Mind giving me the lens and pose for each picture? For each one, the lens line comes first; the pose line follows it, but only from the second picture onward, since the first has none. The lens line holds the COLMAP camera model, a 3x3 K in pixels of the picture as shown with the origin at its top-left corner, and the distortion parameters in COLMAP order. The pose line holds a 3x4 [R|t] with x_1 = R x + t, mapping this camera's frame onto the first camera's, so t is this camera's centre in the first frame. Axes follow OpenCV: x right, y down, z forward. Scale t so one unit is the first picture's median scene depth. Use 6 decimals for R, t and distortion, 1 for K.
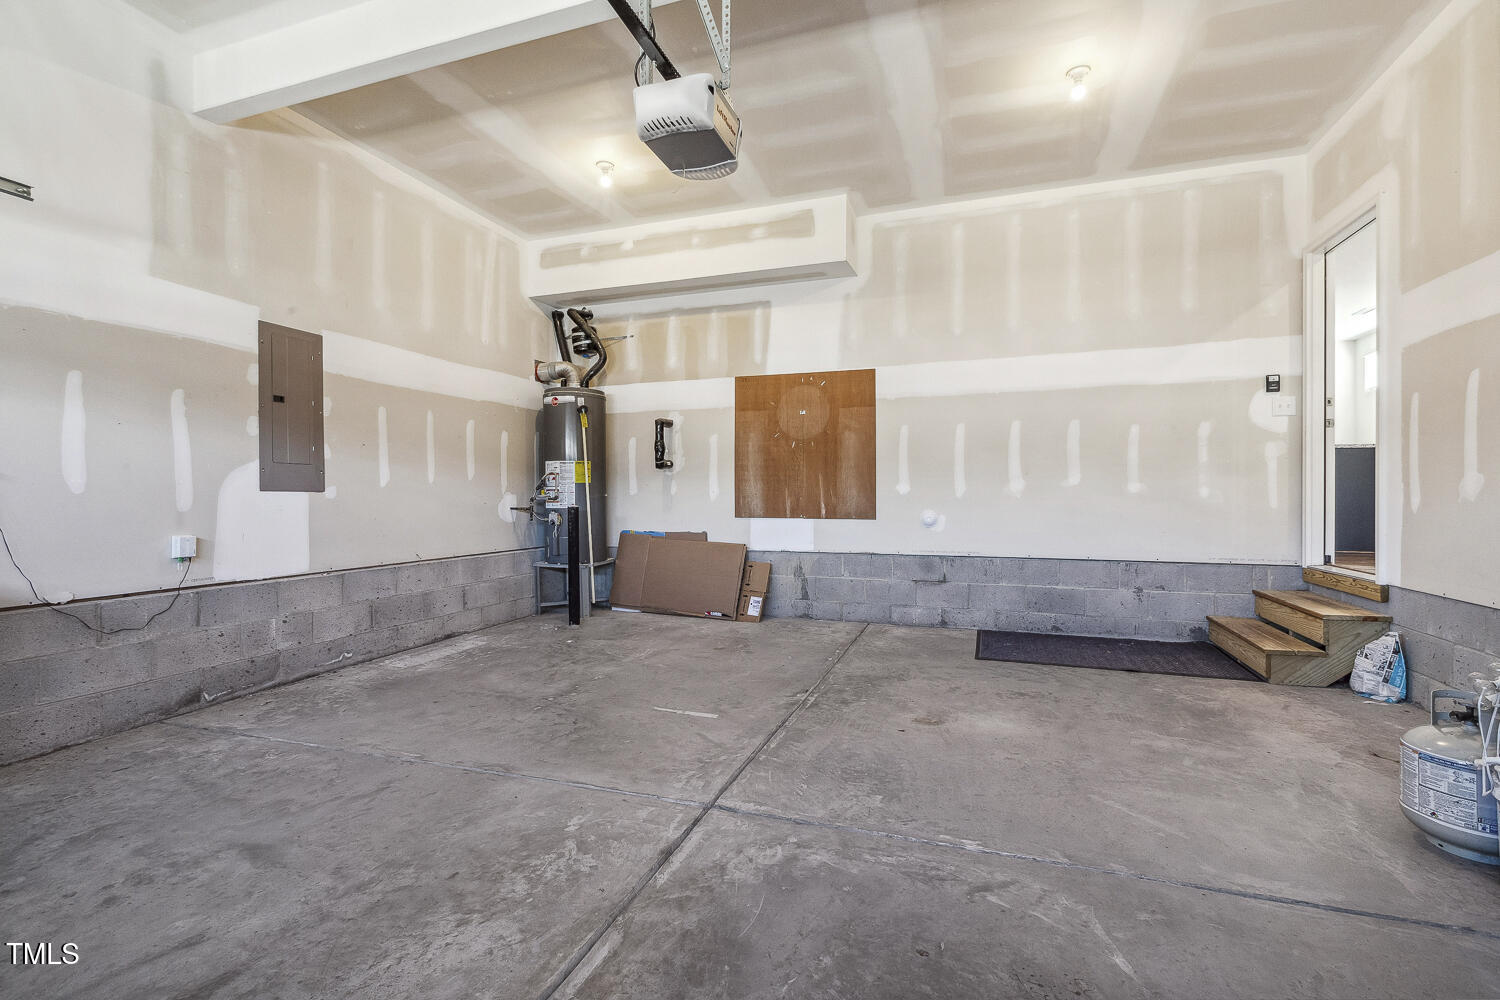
lens RADIAL K [[667.8, 0, 750.8], [0, 667.8, 492.3], [0, 0, 1]] dist [0.001203, 0.000586]
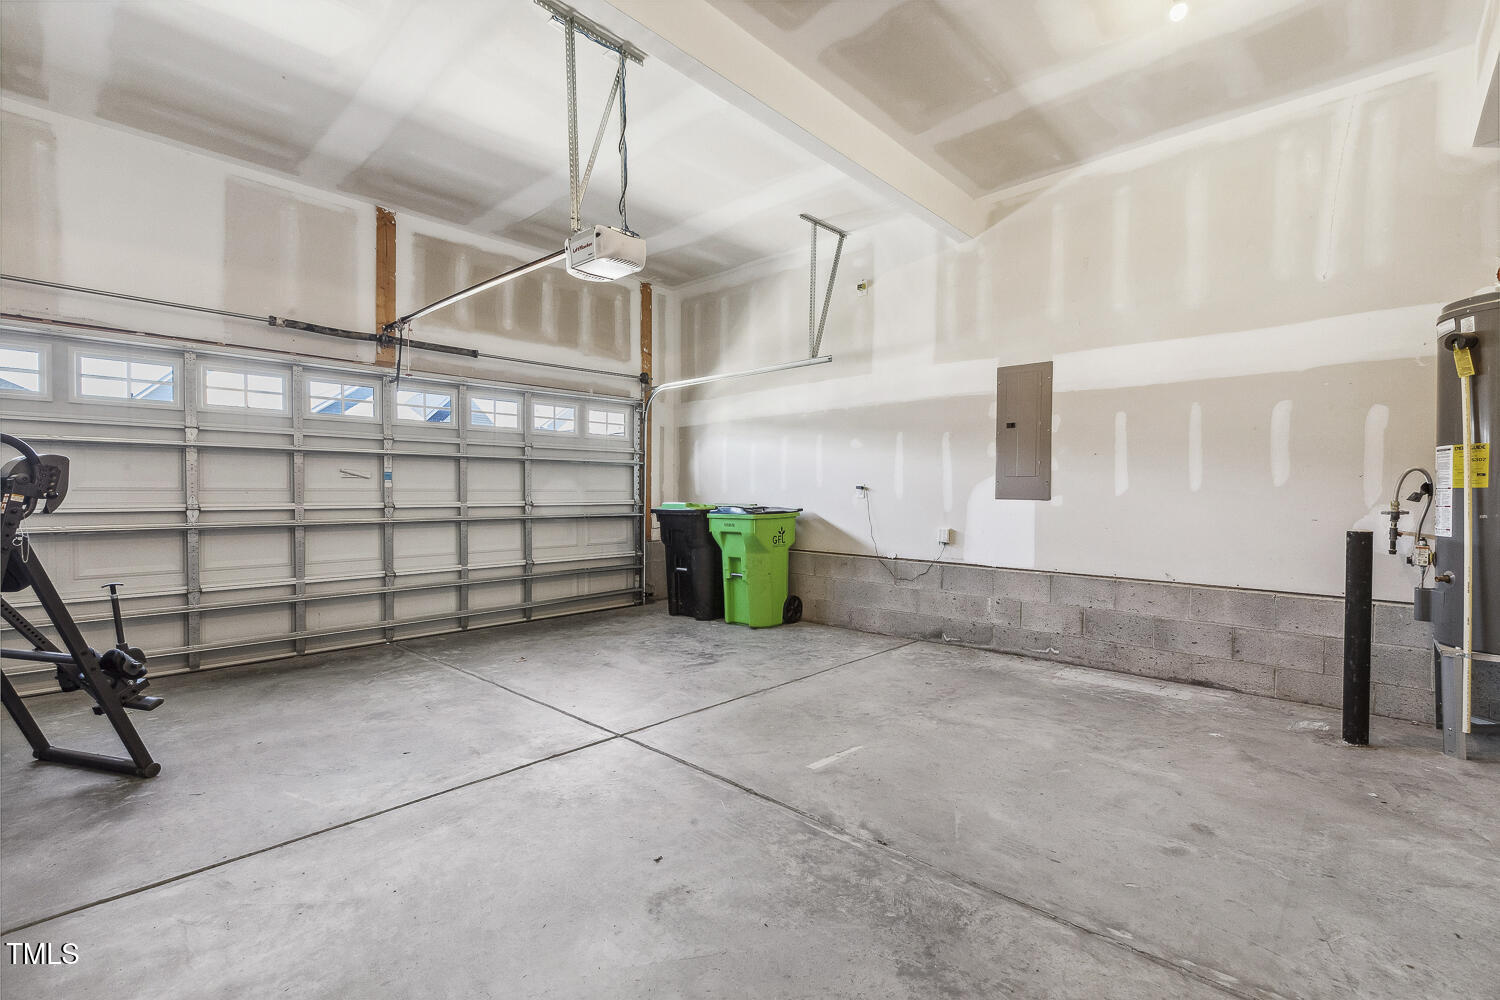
lens RADIAL K [[667.8, 0, 751.3], [0, 667.8, 503.0], [0, 0, 1]] dist [0.001203, 0.000586]
pose [[-0.403942, 0.013036, -0.914692, 0.651875], [-0.004740, 0.999855, 0.016343, -0.013485], [0.914772, 0.010937, -0.403822, 1.098892]]
